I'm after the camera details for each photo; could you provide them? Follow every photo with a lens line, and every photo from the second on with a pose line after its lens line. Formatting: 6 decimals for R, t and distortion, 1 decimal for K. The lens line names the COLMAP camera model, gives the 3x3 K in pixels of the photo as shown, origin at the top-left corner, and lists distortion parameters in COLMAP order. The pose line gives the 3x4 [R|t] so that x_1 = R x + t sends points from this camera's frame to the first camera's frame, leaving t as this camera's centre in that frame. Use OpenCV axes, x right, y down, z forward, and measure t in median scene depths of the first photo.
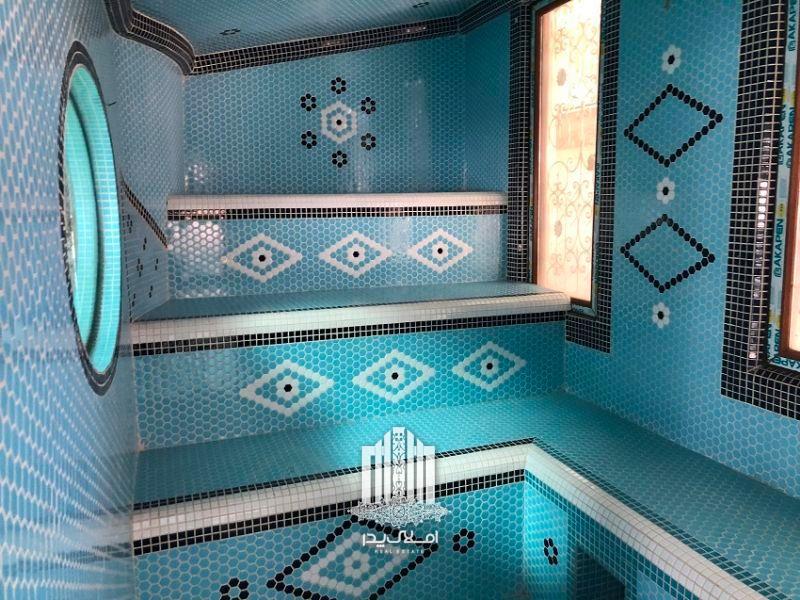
lens RADIAL K [[658.1, 0, 400.1], [0, 658.1, 298.6], [0, 0, 1]] dist [0.024683, -0.003868]
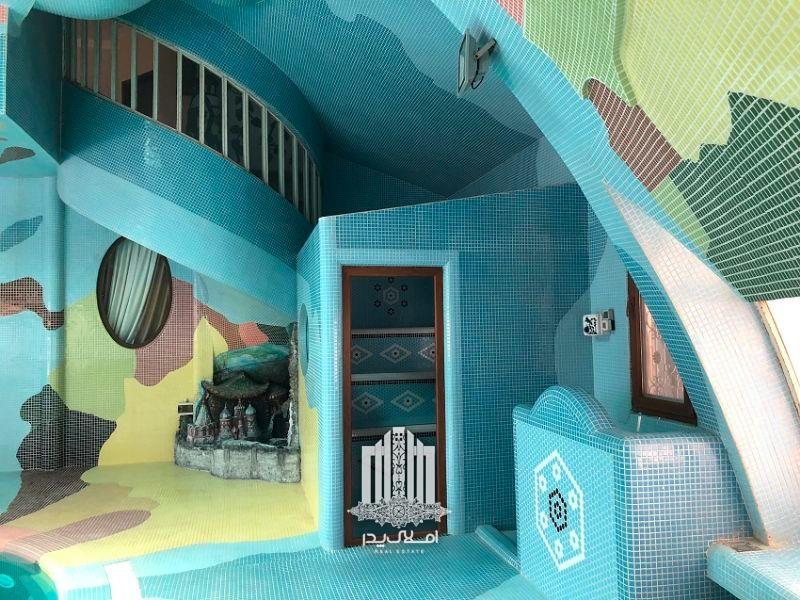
lens RADIAL K [[658.1, 0, 399.0], [0, 658.1, 302.7], [0, 0, 1]] dist [0.024683, -0.003868]
pose [[0.991356, -0.015406, -0.130291, 0.291069], [-0.005263, 0.987613, -0.156822, 0.139850], [0.131093, 0.156152, 0.978995, -1.528285]]
